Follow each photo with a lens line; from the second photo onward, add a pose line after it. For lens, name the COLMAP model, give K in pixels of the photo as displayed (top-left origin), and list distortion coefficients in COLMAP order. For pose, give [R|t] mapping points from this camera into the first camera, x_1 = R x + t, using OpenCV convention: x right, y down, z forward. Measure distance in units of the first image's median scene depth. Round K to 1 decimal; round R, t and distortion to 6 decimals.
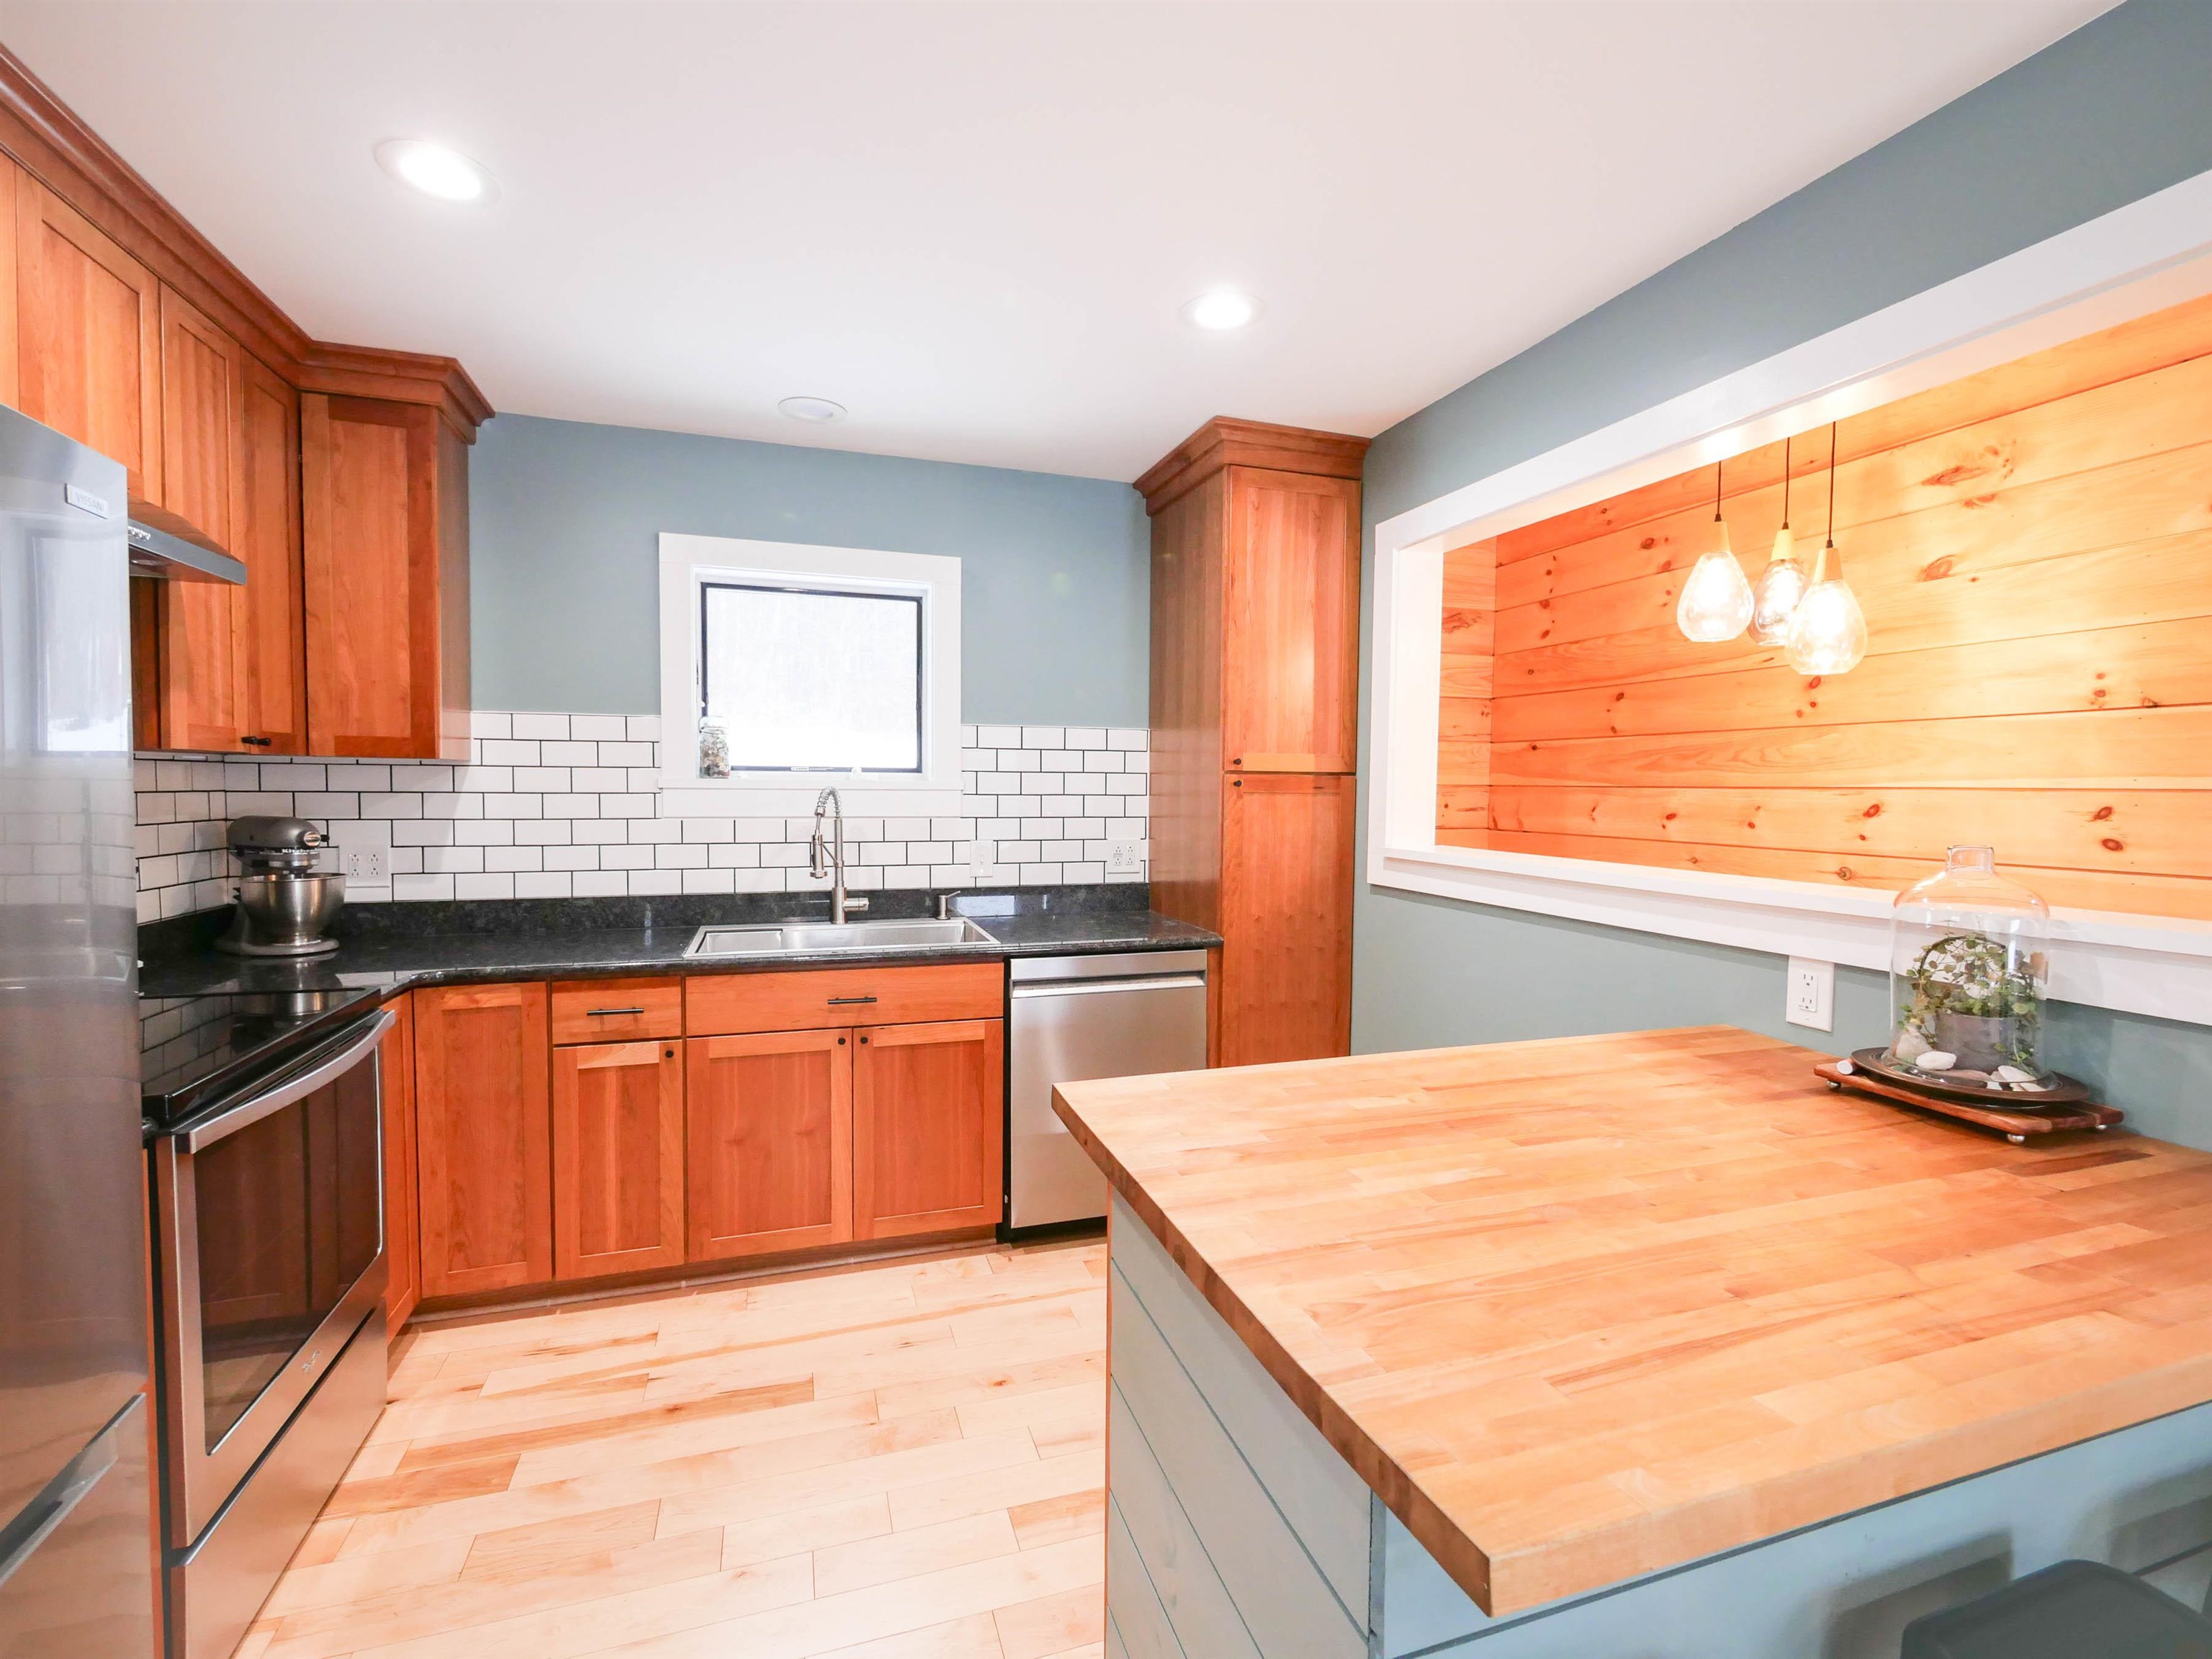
lens RADIAL K [[983.1, 0, 1106.0], [0, 983.1, 829.5], [0, 0, 1]] dist [-0.003857, -0.000276]
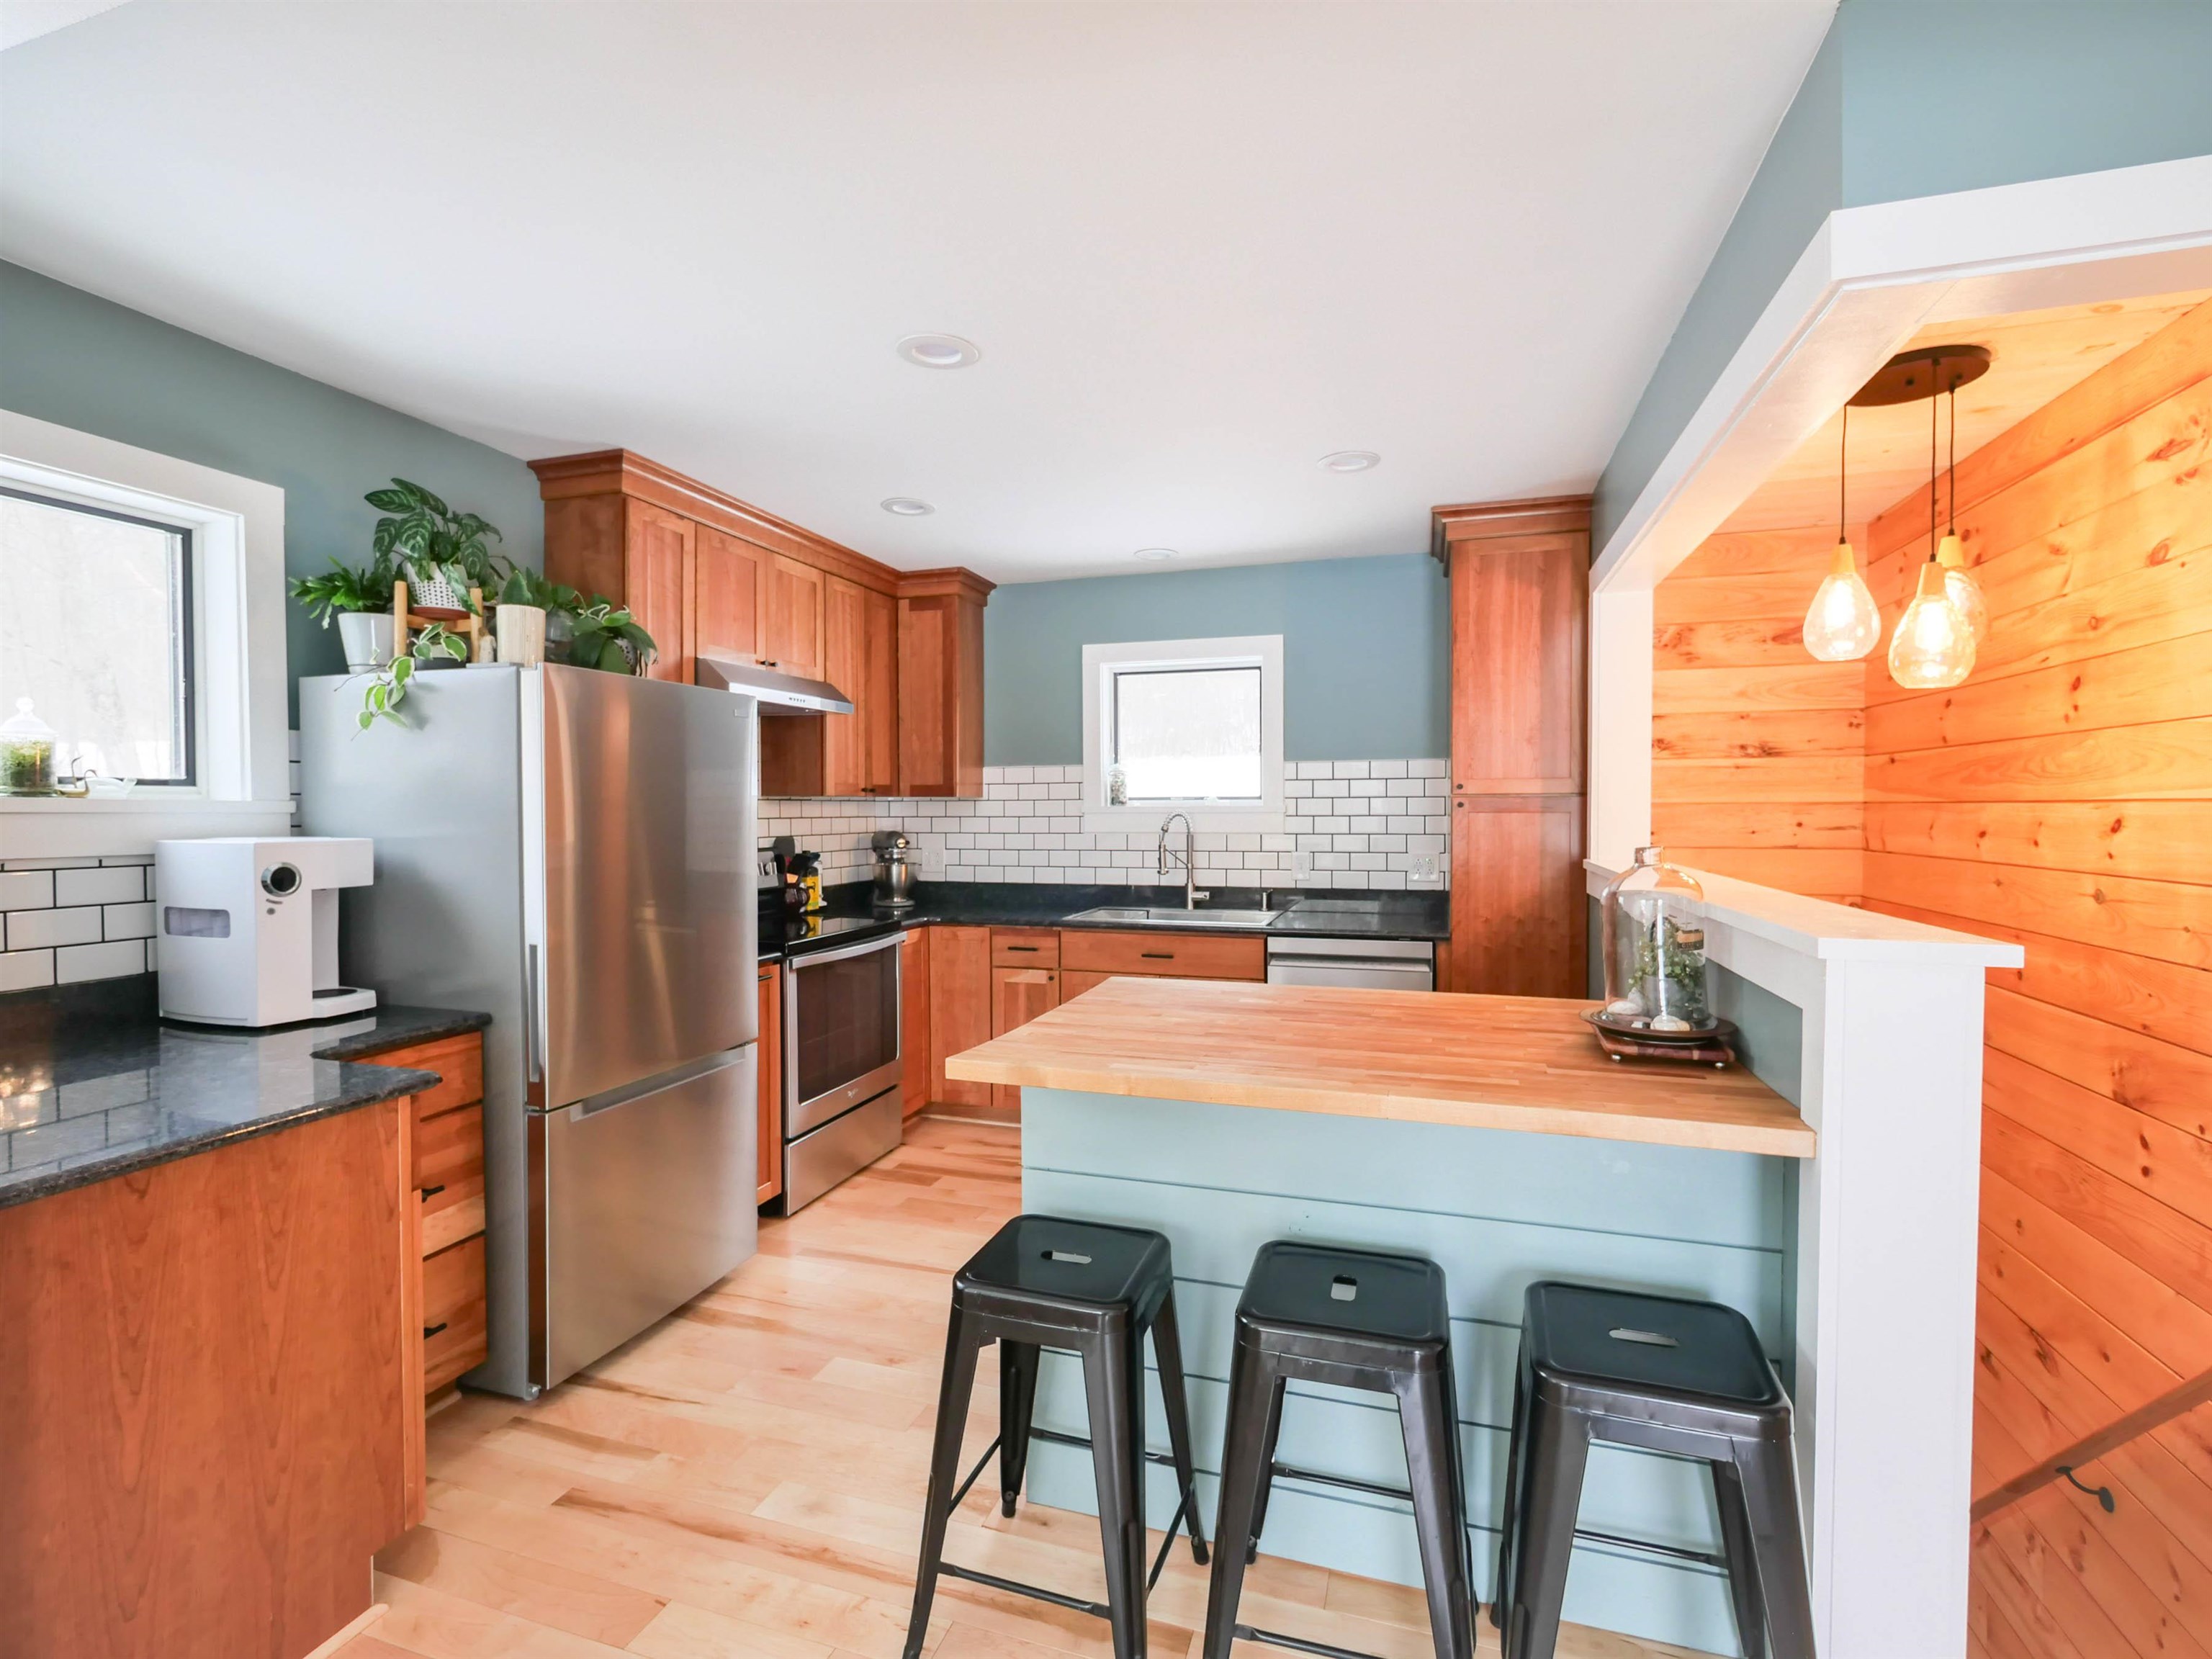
lens RADIAL K [[1021.1, 0, 1106.0], [0, 1021.1, 829.5], [0, 0, 1]] dist [-0.002513, -0.000221]
pose [[0.807952, 0.000467, -0.589249, 0.532227], [-0.015795, 0.999658, -0.020865, 0.016390], [0.589037, 0.026165, 0.807682, -0.261642]]
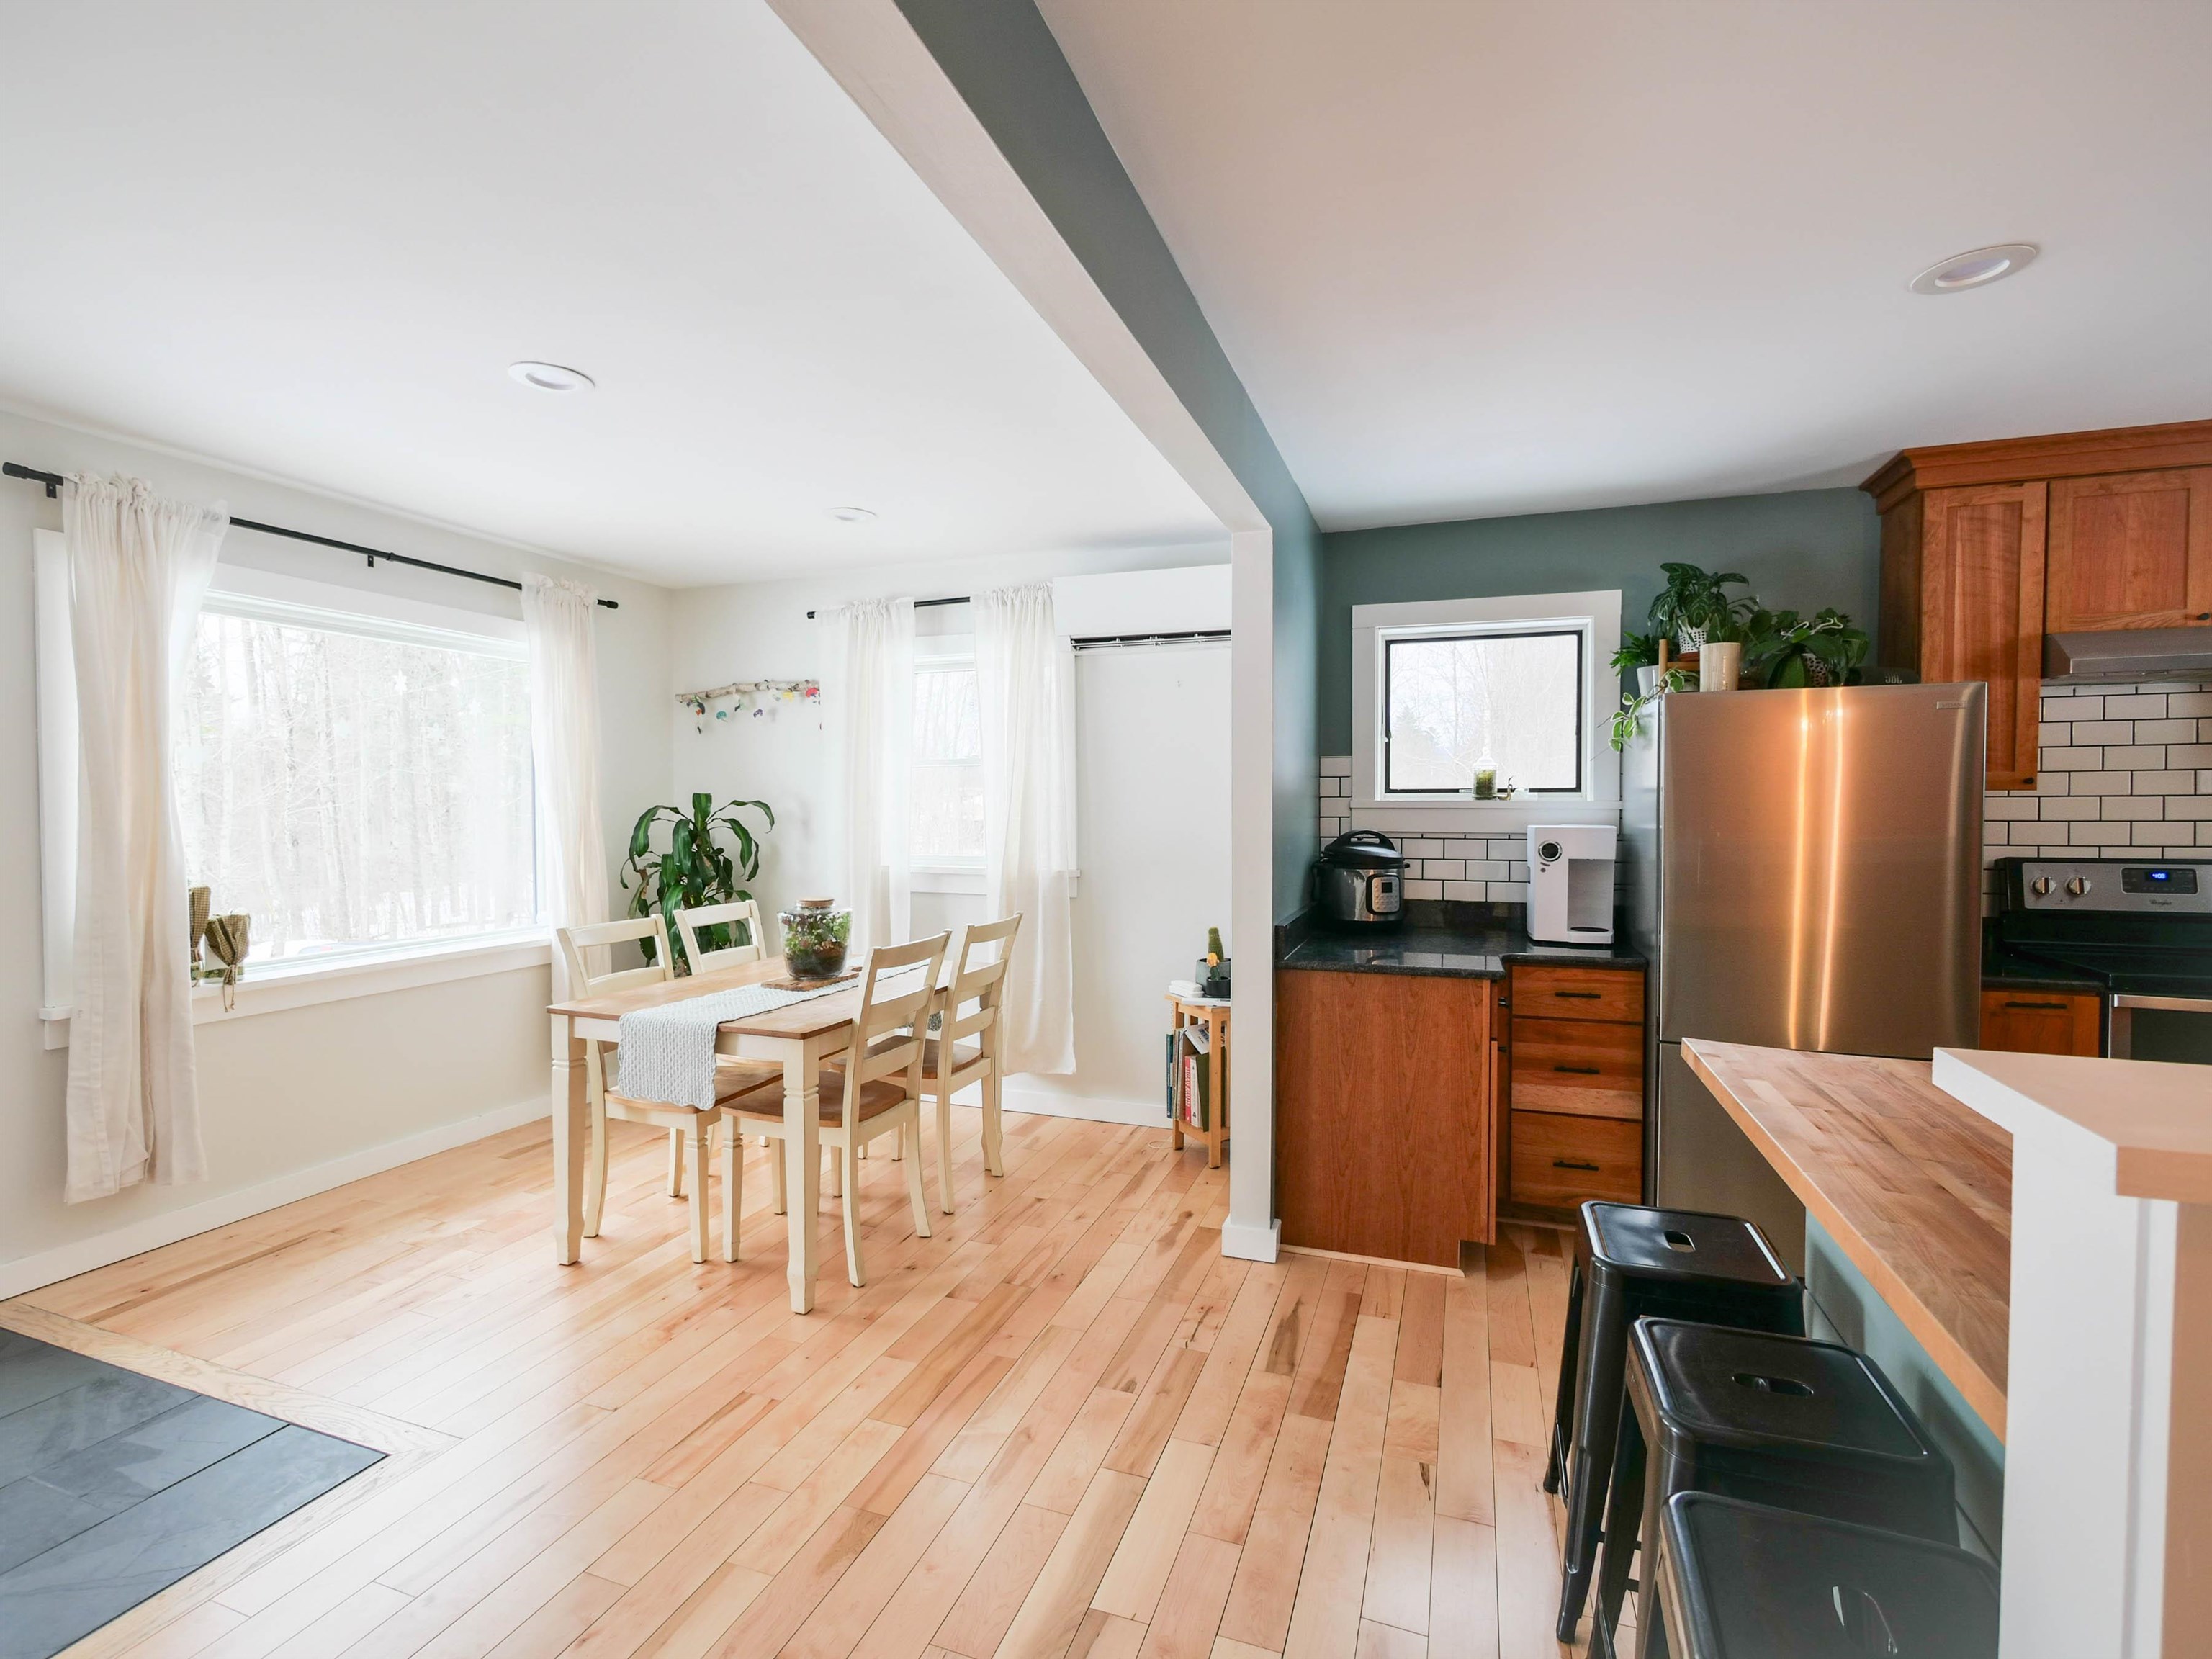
lens RADIAL K [[1009.2, 0, 1106.0], [0, 1009.2, 829.5], [0, 0, 1]] dist [-0.002514, 0.000094]
pose [[-0.614828, 0.008049, -0.788620, 0.855125], [-0.041148, 0.998259, 0.042268, -0.006379], [0.787587, 0.058438, -0.613426, 0.300900]]
